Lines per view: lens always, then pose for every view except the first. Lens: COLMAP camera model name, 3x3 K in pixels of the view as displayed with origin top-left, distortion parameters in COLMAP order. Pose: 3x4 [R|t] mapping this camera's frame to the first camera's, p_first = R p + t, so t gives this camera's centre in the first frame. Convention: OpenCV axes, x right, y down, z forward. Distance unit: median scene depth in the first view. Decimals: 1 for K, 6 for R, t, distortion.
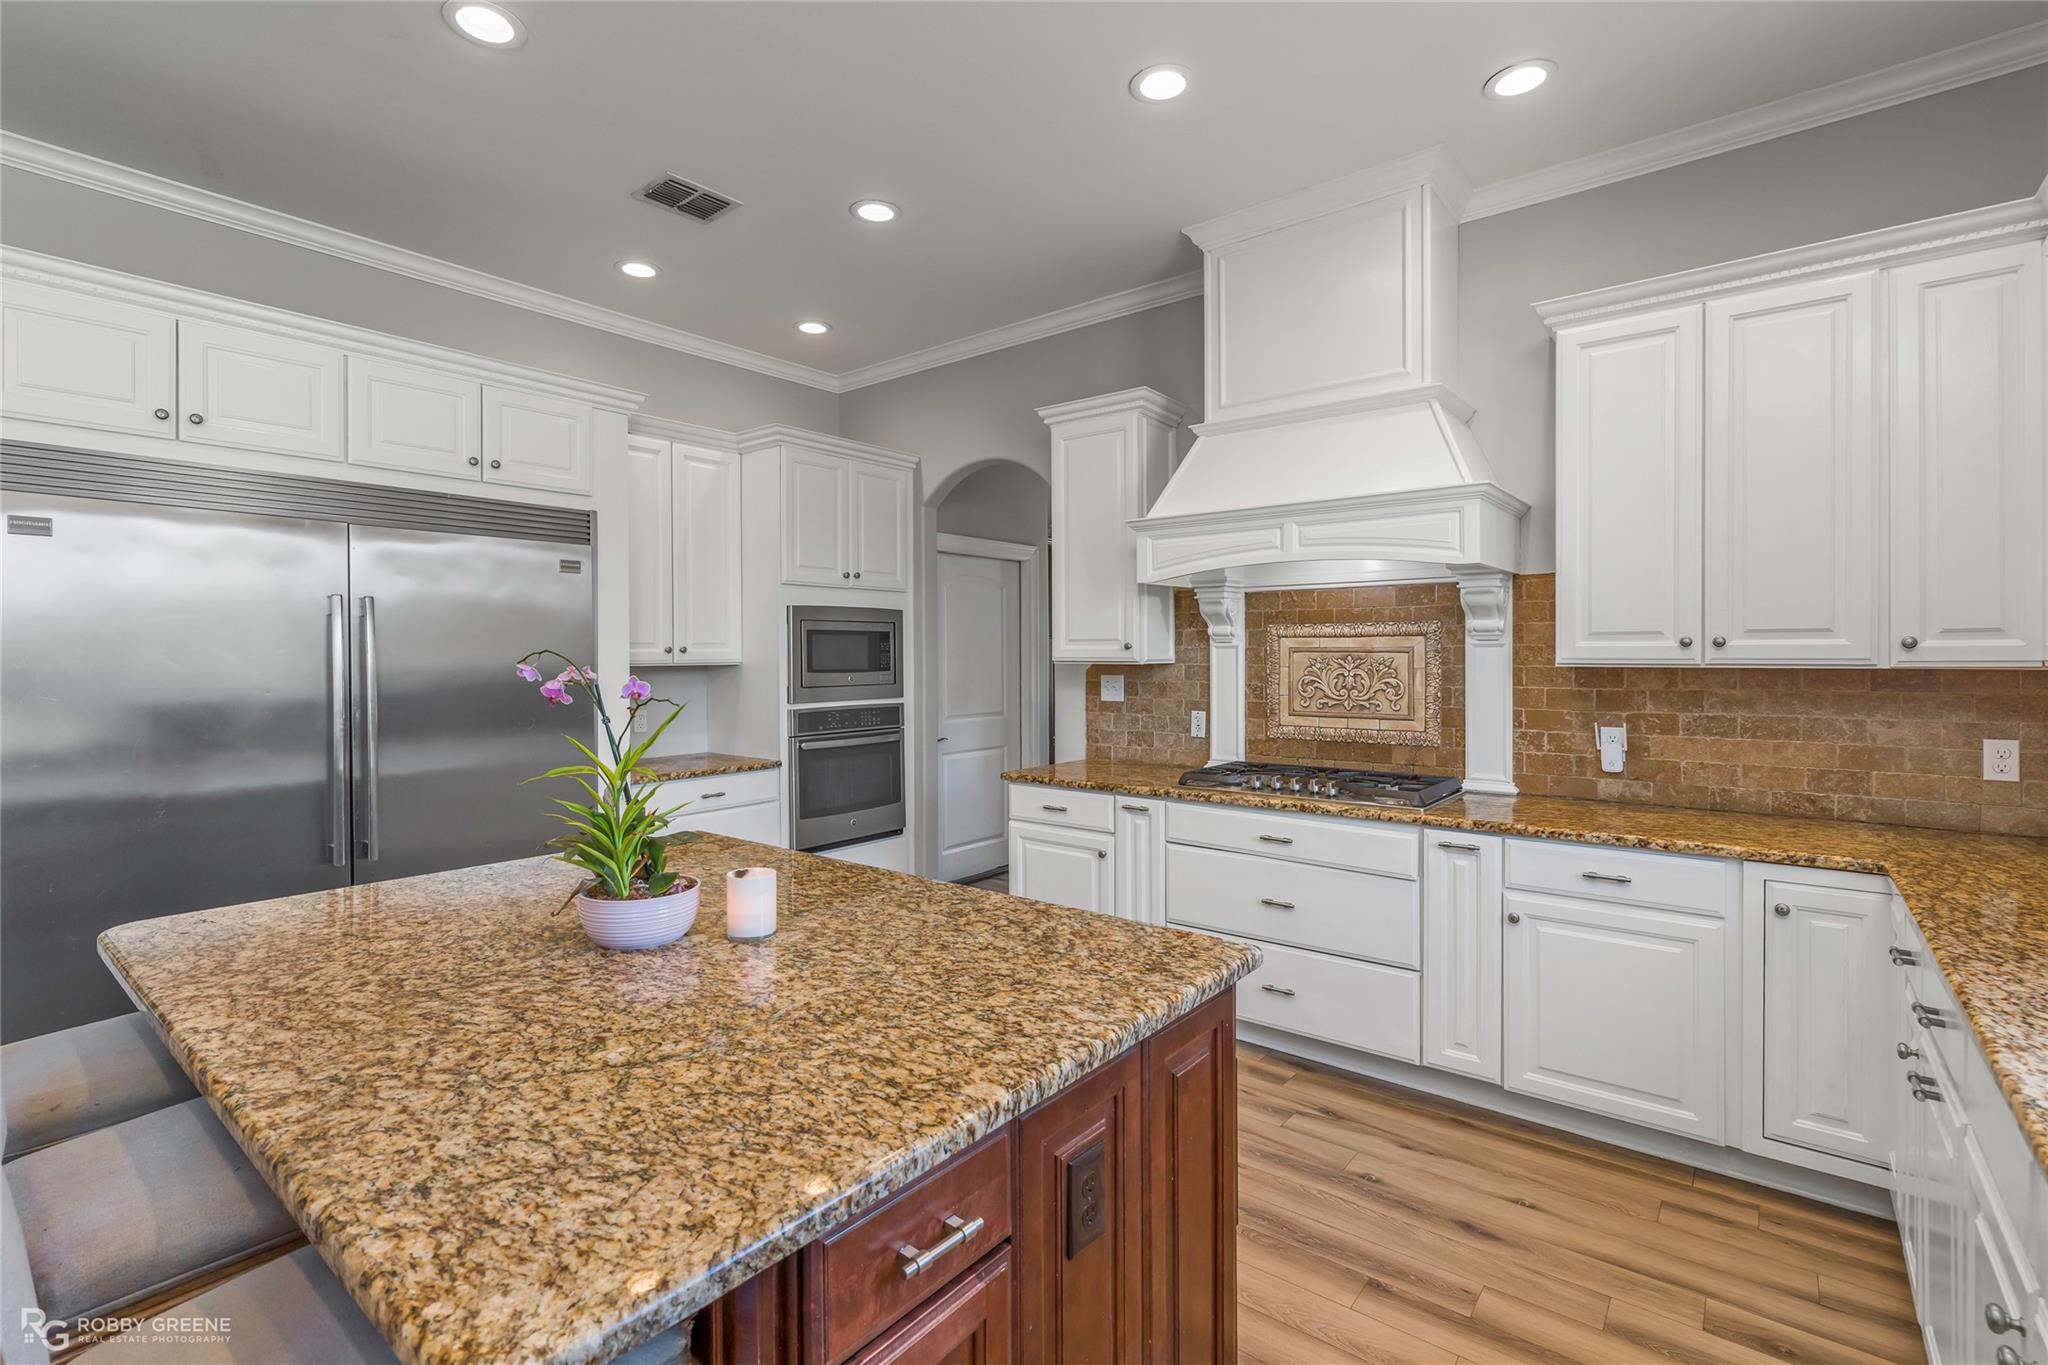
lens RADIAL K [[925.4, 0, 1025.9], [0, 925.4, 671.2], [0, 0, 1]] dist [-0.010838, -0.000168]
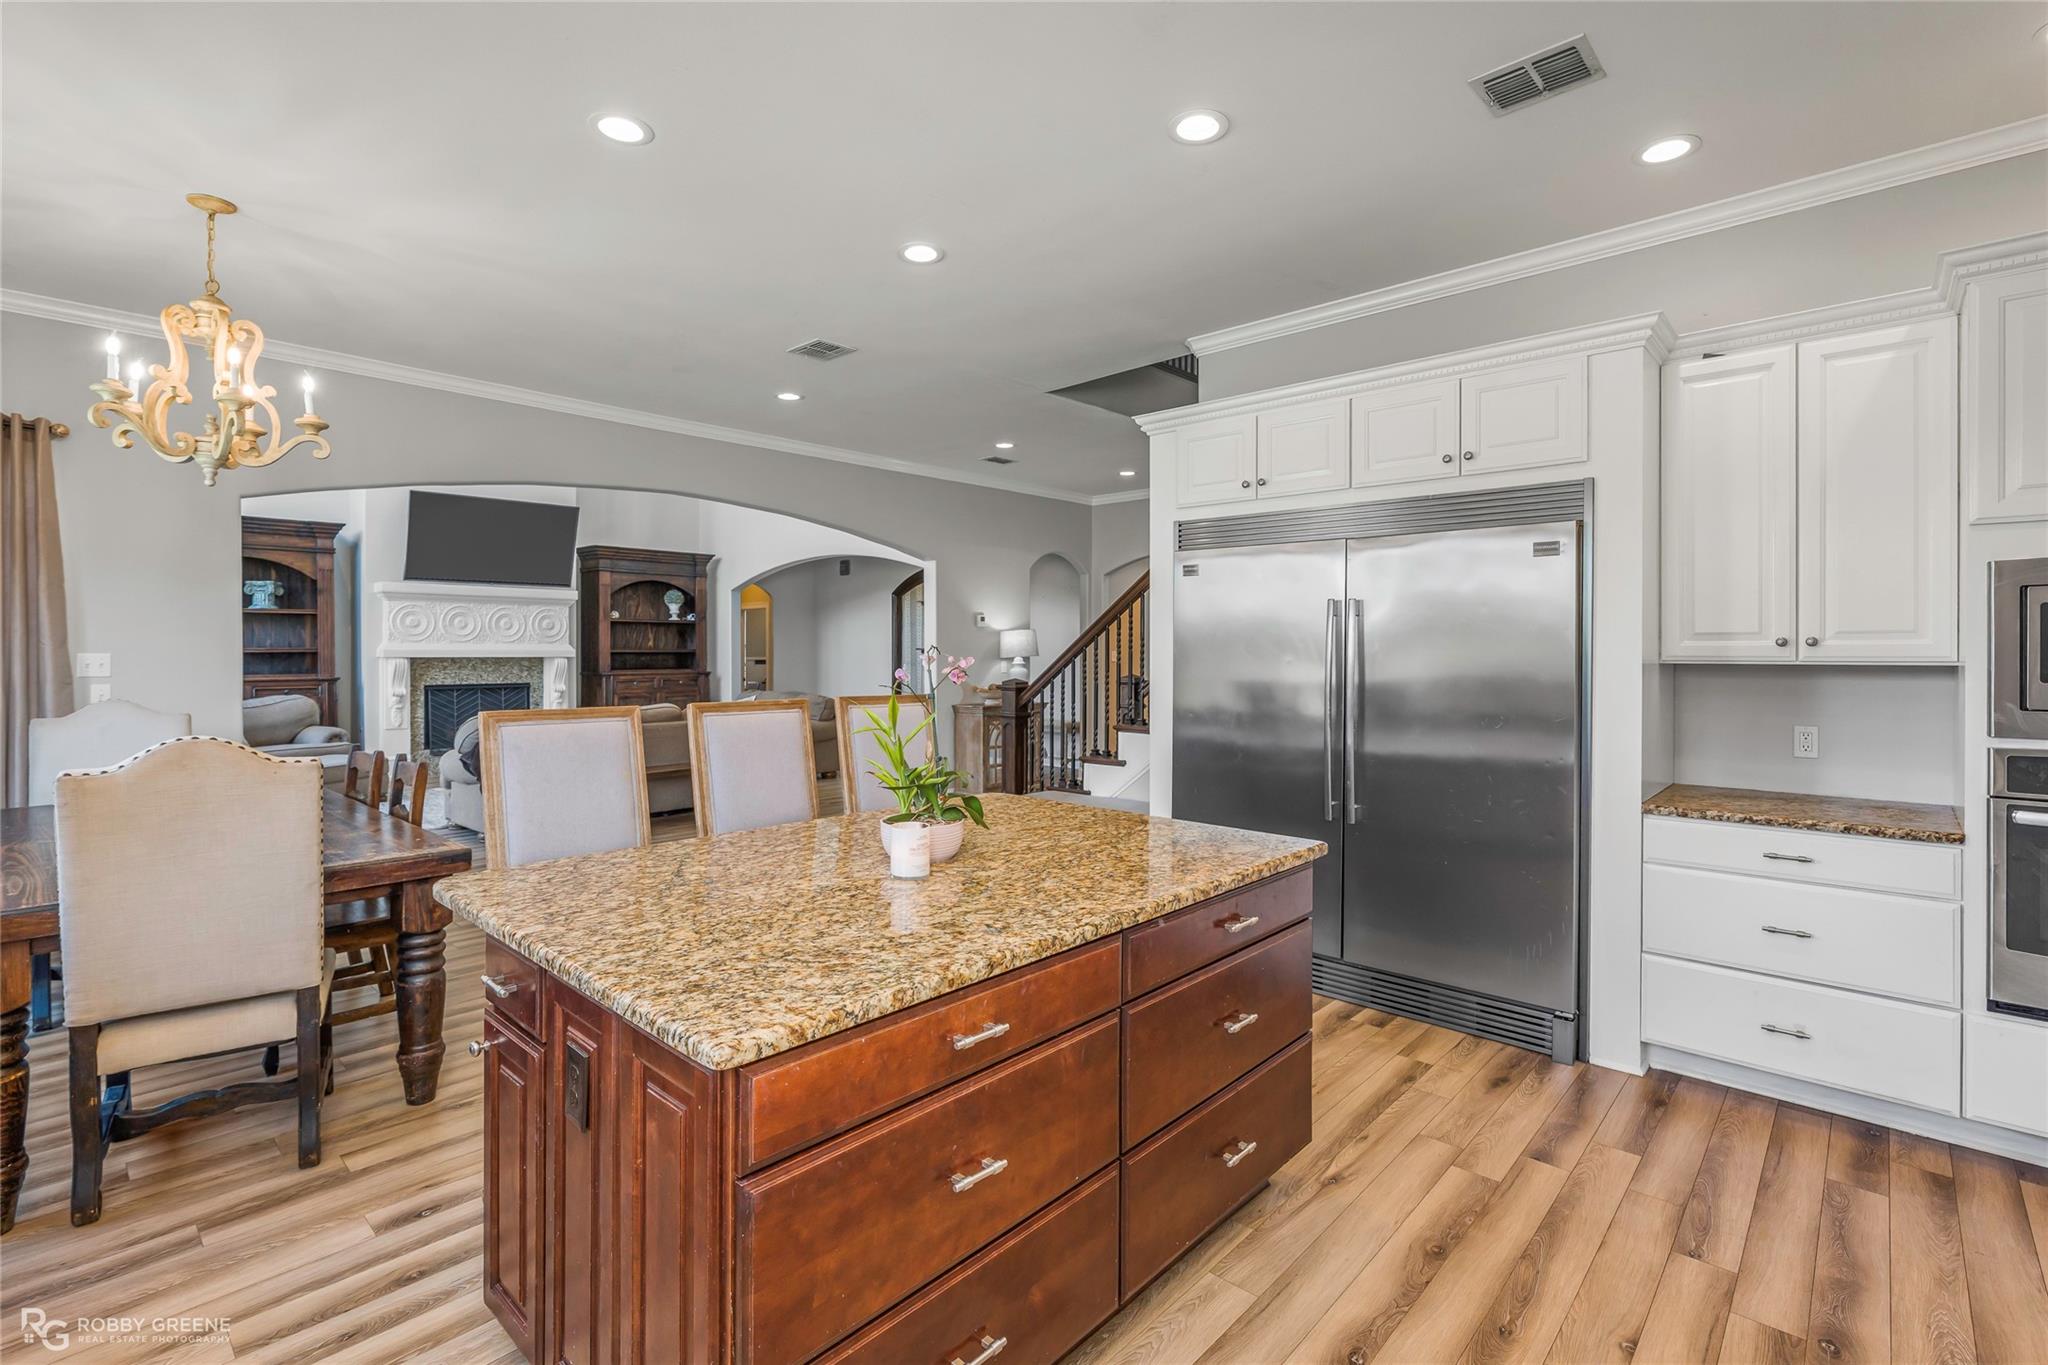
lens RADIAL K [[925.4, 0, 1025.9], [0, 925.4, 671.2], [0, 0, 1]] dist [-0.010838, -0.000168]
pose [[-0.067964, 0.025961, -0.997350, 0.898433], [-0.018316, 0.999460, 0.027264, -0.024678], [0.997520, 0.020120, -0.067452, 1.201382]]
